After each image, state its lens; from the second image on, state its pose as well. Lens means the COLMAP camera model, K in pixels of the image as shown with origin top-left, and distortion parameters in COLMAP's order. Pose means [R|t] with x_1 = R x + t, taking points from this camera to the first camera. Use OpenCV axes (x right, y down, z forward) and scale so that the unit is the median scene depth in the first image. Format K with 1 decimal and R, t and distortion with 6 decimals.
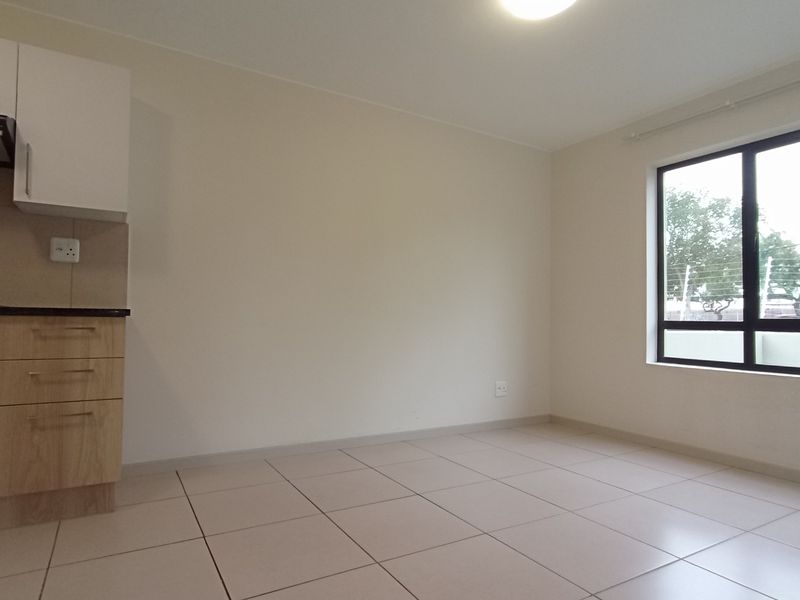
lens RADIAL K [[484.6, 0, 394.2], [0, 484.6, 305.1], [0, 0, 1]] dist [-0.026725, 0.021737]
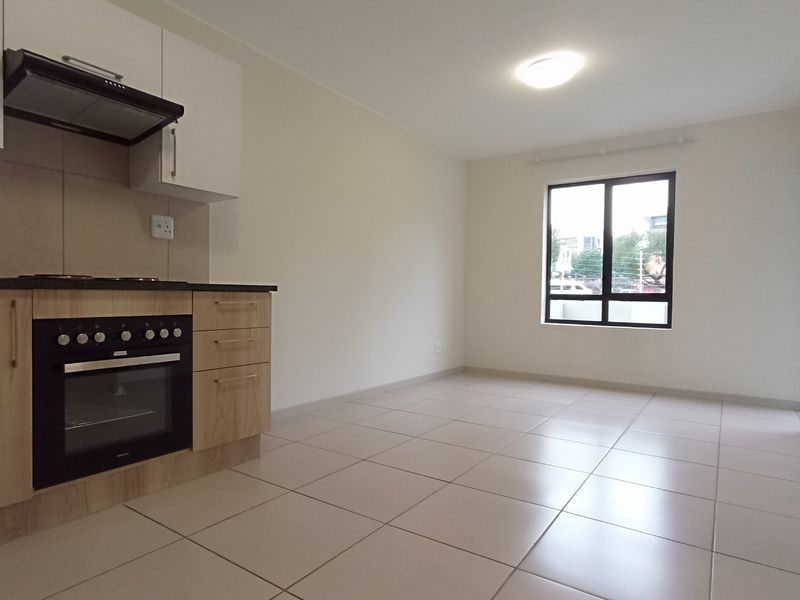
lens RADIAL K [[484.6, 0, 396.6], [0, 484.6, 305.1], [0, 0, 1]] dist [-0.026725, 0.021737]
pose [[0.907096, -0.010926, 0.420782, -0.674115], [-0.013645, 0.998374, 0.055339, -0.011253], [-0.420702, -0.055940, 0.905472, -0.165099]]
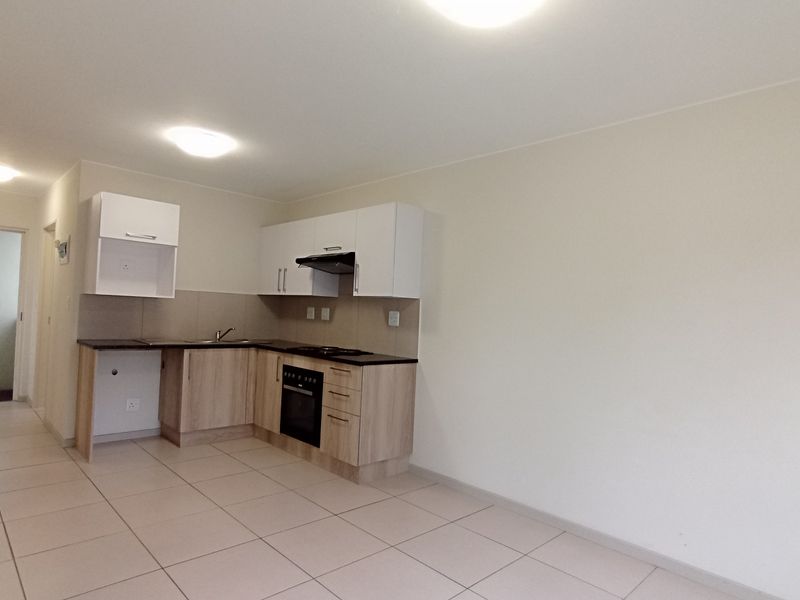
lens RADIAL K [[484.6, 0, 391.8], [0, 484.6, 302.8], [0, 0, 1]] dist [-0.026725, 0.021737]
pose [[0.225071, -0.023482, -0.974059, 0.912391], [-0.015040, 0.999507, -0.027571, -0.124565], [0.974226, 0.020855, 0.224607, 0.634698]]
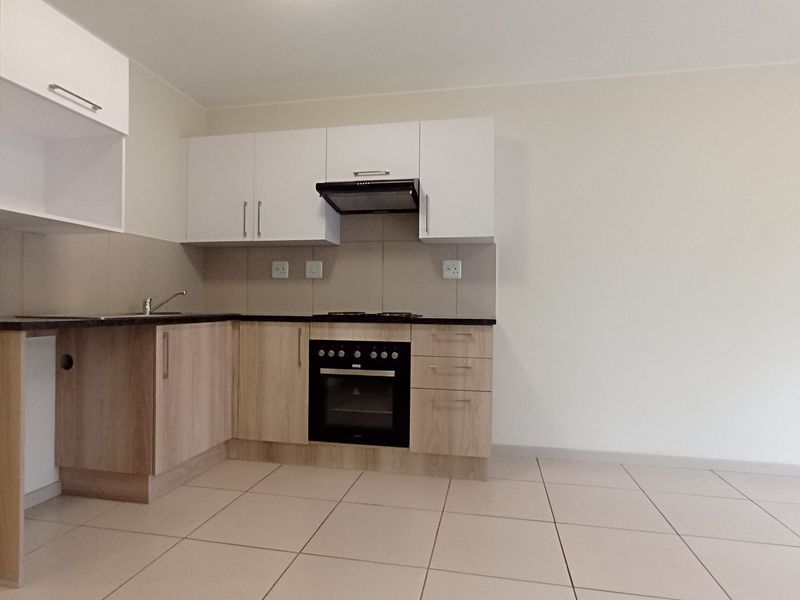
lens RADIAL K [[484.6, 0, 390.6], [0, 484.6, 308.4], [0, 0, 1]] dist [-0.026725, 0.021737]
pose [[0.737702, -0.000950, -0.675126, 0.067268], [0.020322, 0.999577, 0.020798, -0.042160], [0.674821, -0.029063, 0.737409, -0.065794]]
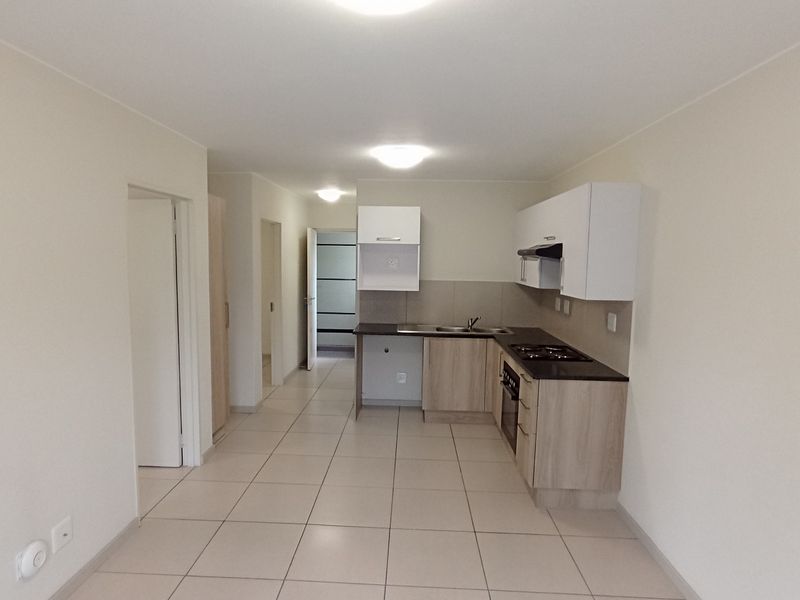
lens RADIAL K [[484.6, 0, 392.2], [0, 484.6, 306.2], [0, 0, 1]] dist [-0.026725, 0.021737]
pose [[-0.543269, 0.059705, -0.837433, 0.748441], [-0.002128, 0.997367, 0.072488, -0.255004], [0.839556, 0.041163, -0.541712, 1.222411]]
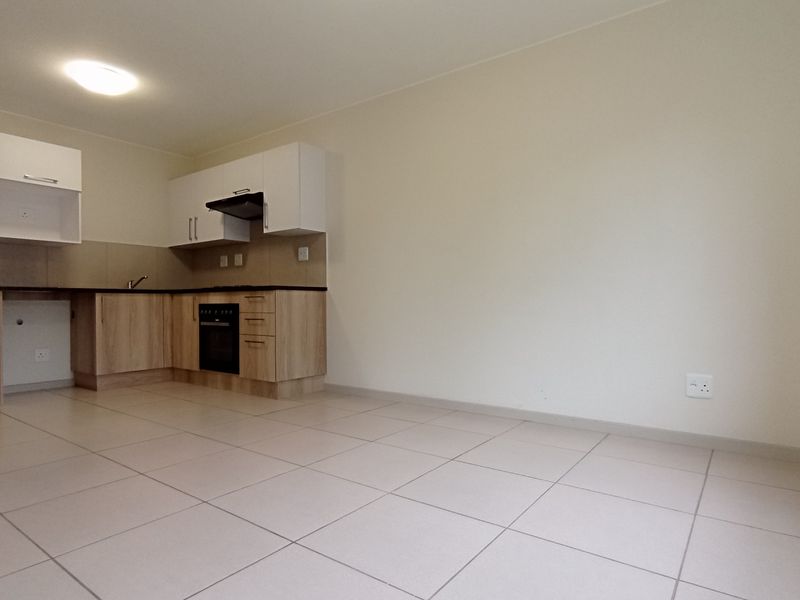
lens RADIAL K [[484.6, 0, 393.2], [0, 484.6, 303.9], [0, 0, 1]] dist [-0.026725, 0.021737]
pose [[0.382708, -0.014382, -0.923758, 1.076943], [0.038916, 0.999242, 0.000565, 0.079430], [0.923050, -0.036165, 0.382977, 0.628828]]
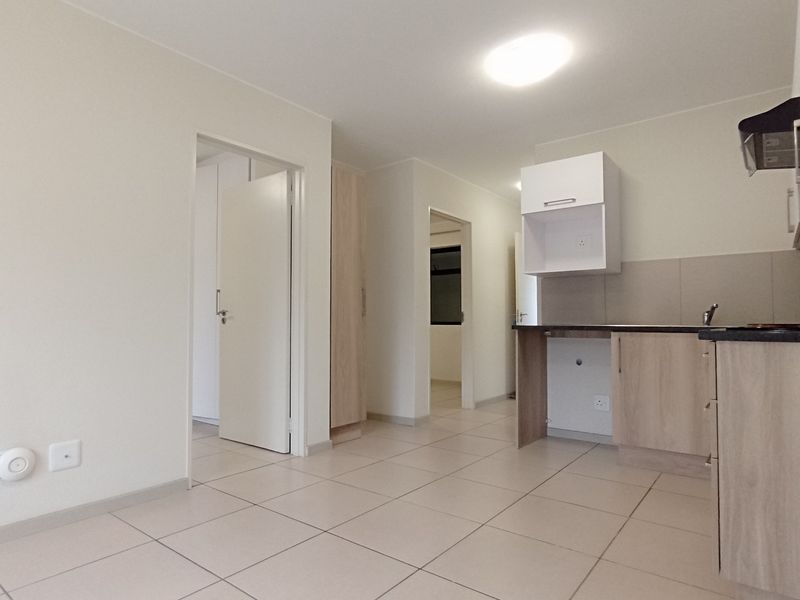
lens RADIAL K [[484.6, 0, 389.7], [0, 484.6, 308.2], [0, 0, 1]] dist [-0.026725, 0.021737]
pose [[-0.933873, -0.026859, -0.356596, 0.113150], [-0.005434, 0.998126, -0.060950, 0.018244], [0.357565, -0.054982, -0.932268, 1.293871]]
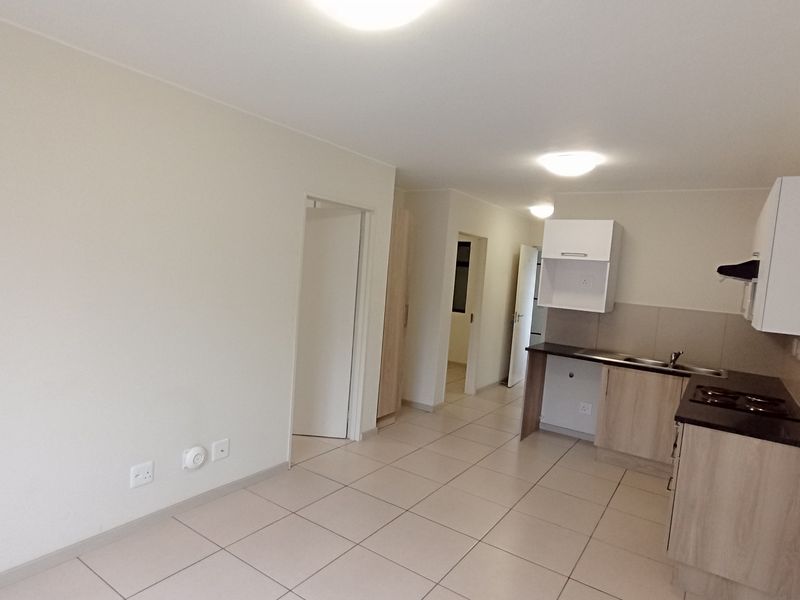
lens RADIAL K [[484.6, 0, 389.6], [0, 484.6, 307.3], [0, 0, 1]] dist [-0.026725, 0.021737]
pose [[-0.904630, -0.050524, -0.423193, 0.503315], [-0.078340, 0.995742, 0.048583, -0.219528], [0.418936, 0.077103, -0.904736, 1.503843]]
